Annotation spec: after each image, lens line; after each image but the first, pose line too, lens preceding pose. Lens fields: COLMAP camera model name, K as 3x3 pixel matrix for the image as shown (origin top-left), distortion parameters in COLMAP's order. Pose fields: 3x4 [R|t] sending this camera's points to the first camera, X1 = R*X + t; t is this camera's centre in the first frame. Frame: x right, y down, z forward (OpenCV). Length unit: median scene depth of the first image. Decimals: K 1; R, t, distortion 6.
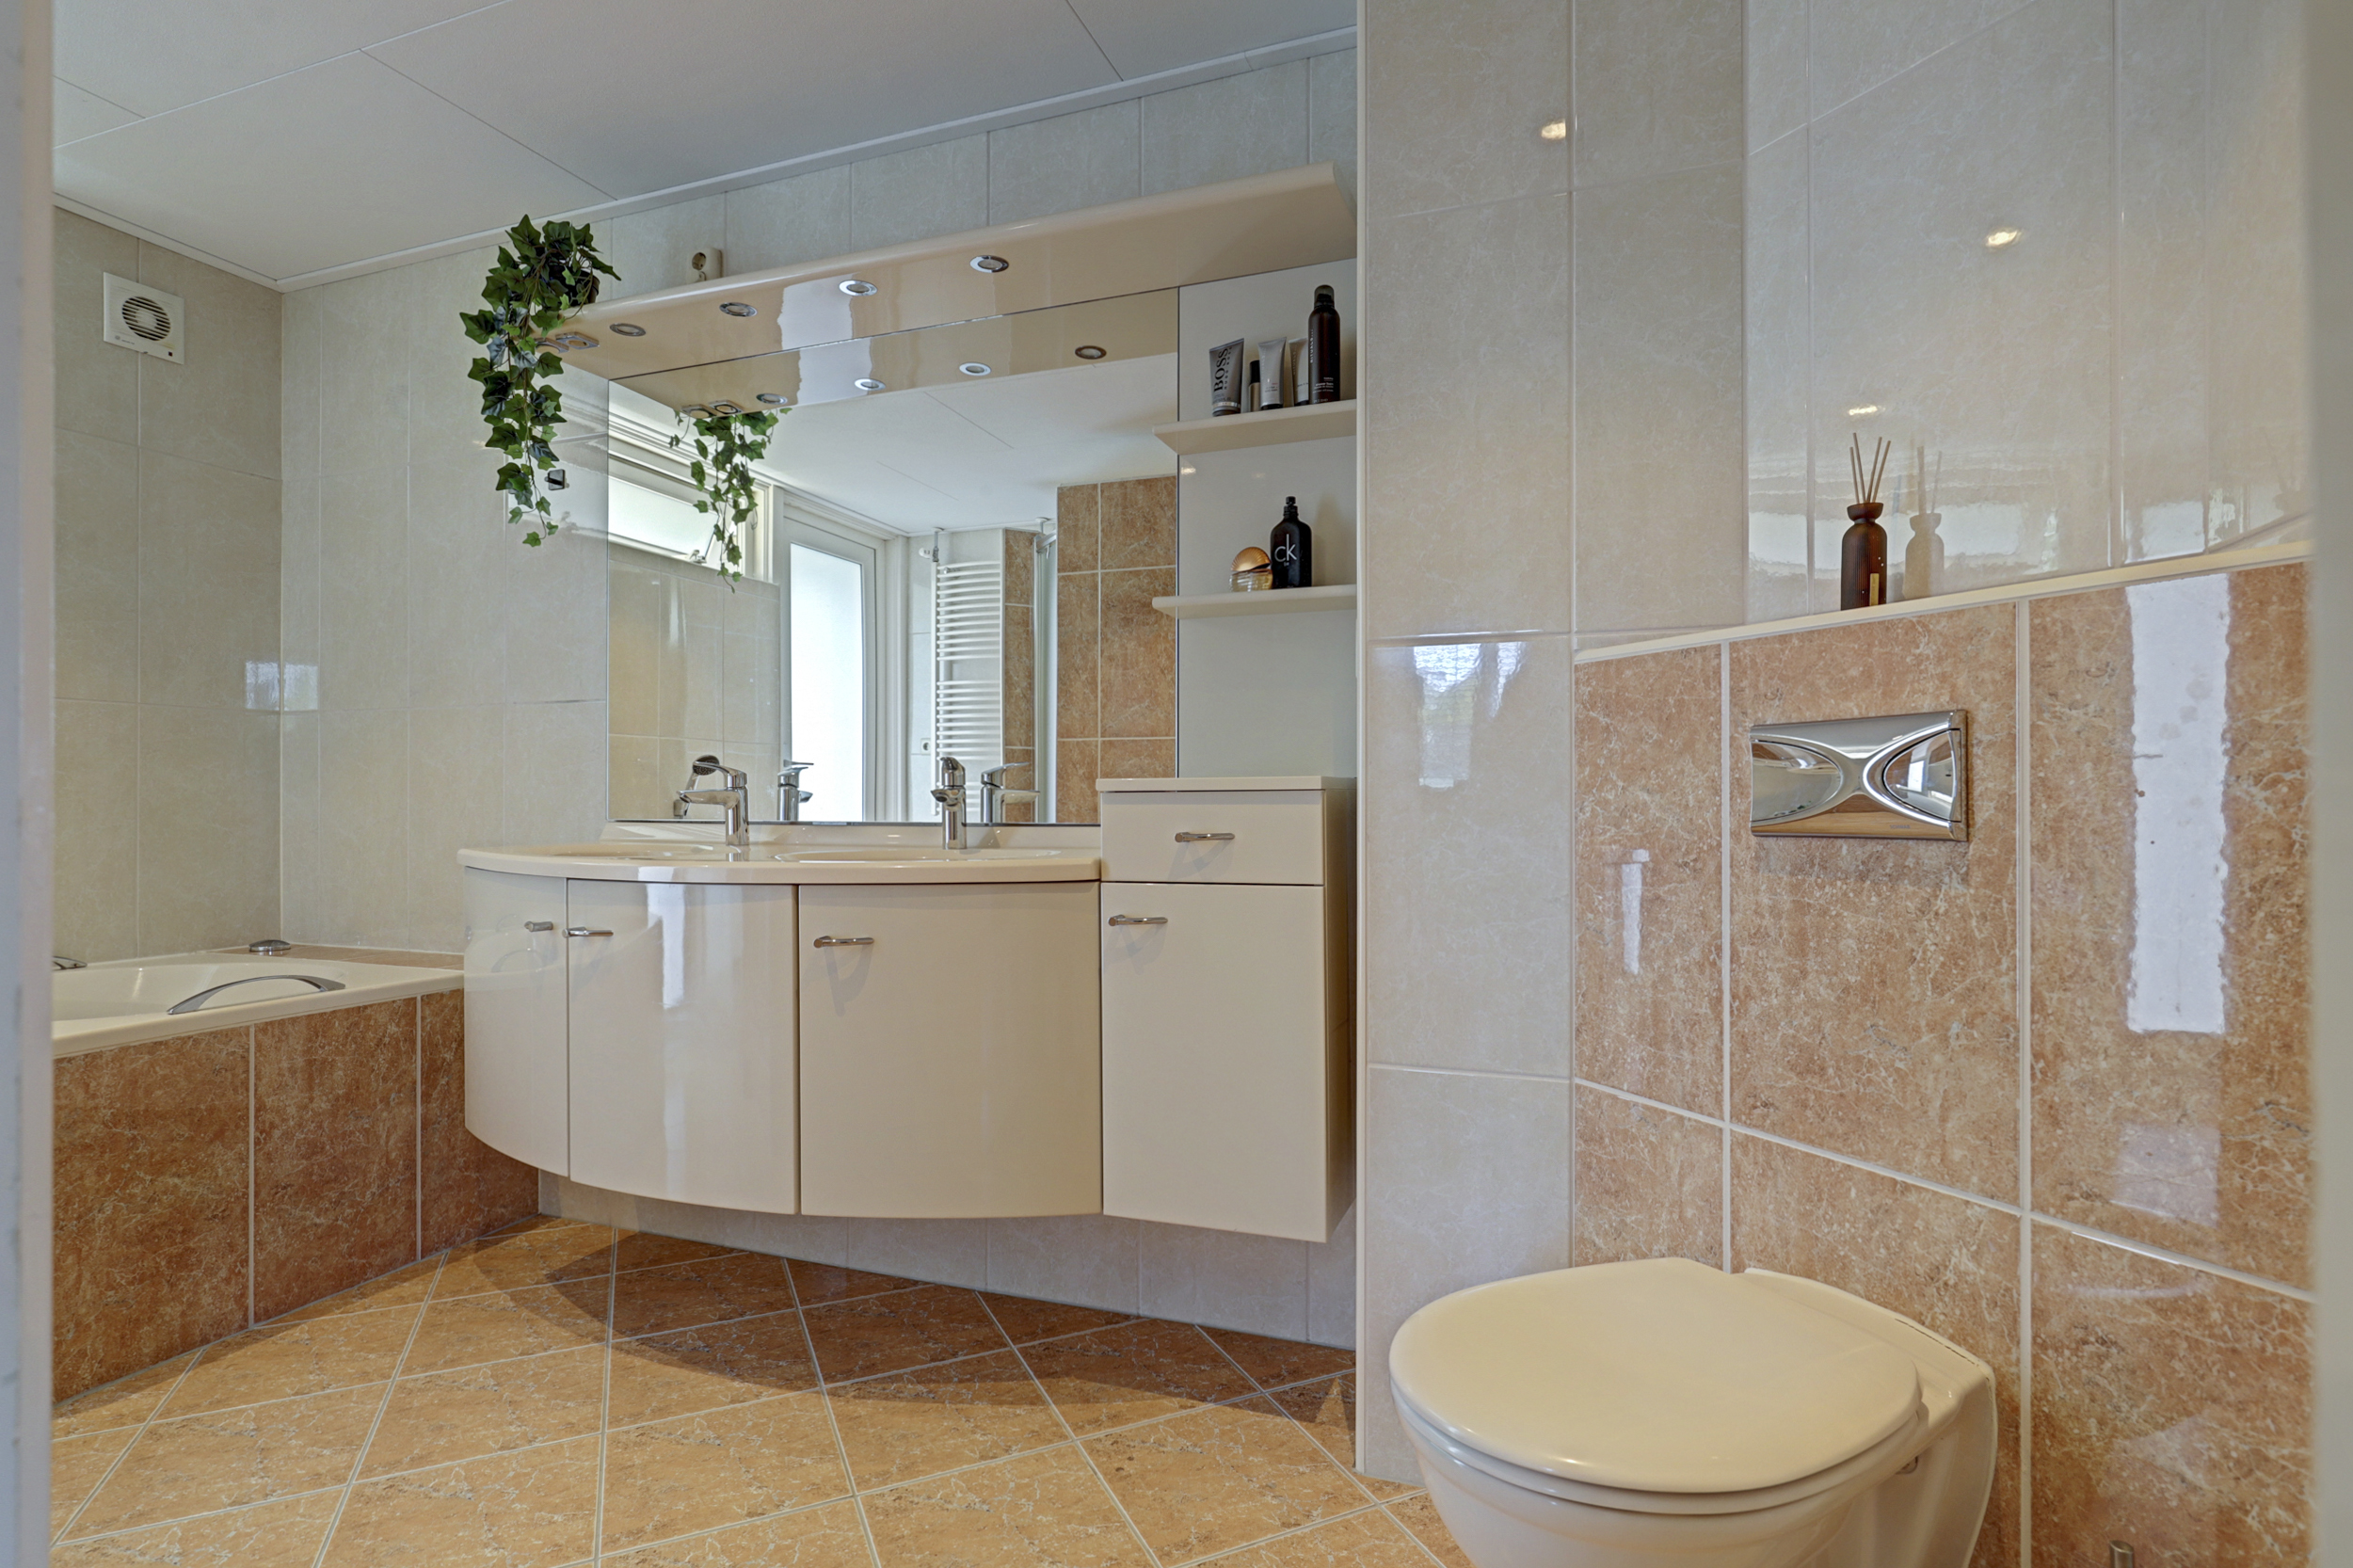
lens RADIAL K [[1165.7, 0, 1172.6], [0, 1165.7, 793.4], [0, 0, 1]] dist [-0.002671, -0.001049]
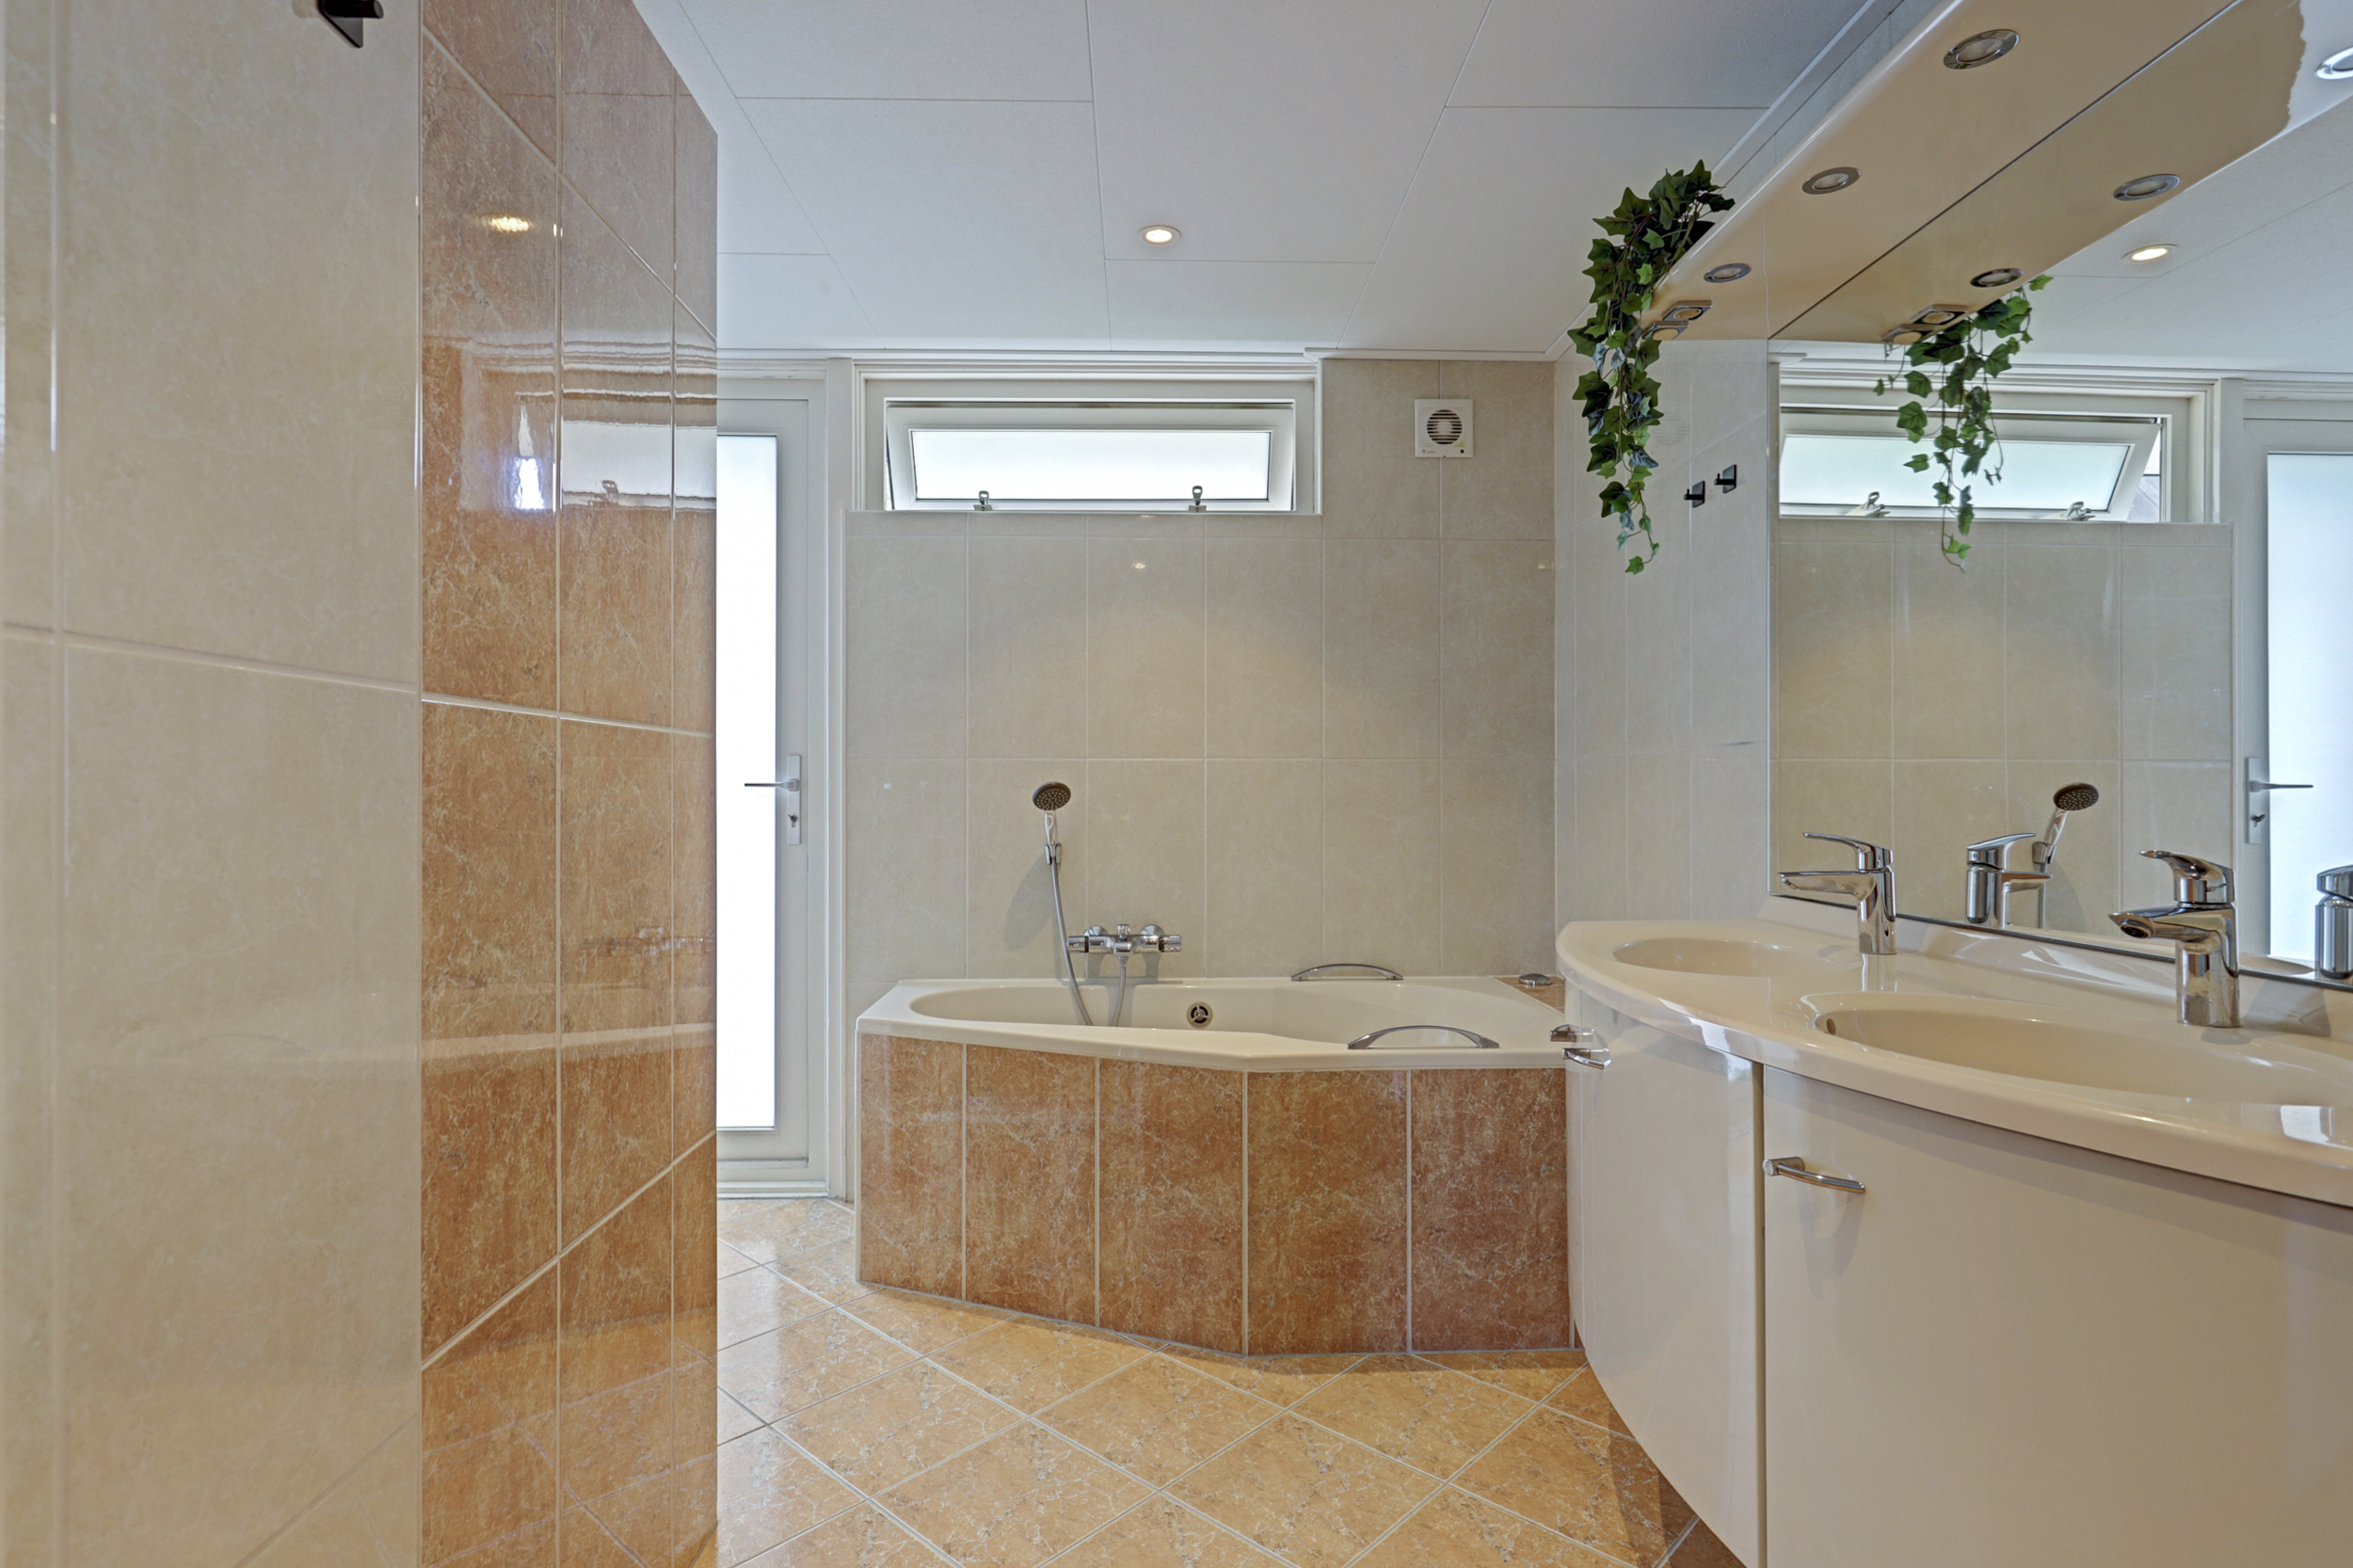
lens RADIAL K [[1165.7, 0, 1179.9], [0, 1165.7, 788.0], [0, 0, 1]] dist [-0.002671, -0.001049]
pose [[0.376864, -0.002511, -0.926265, 0.115214], [0.003977, 0.999991, -0.001093, -0.056459], [0.926260, -0.003272, 0.376871, 0.375110]]
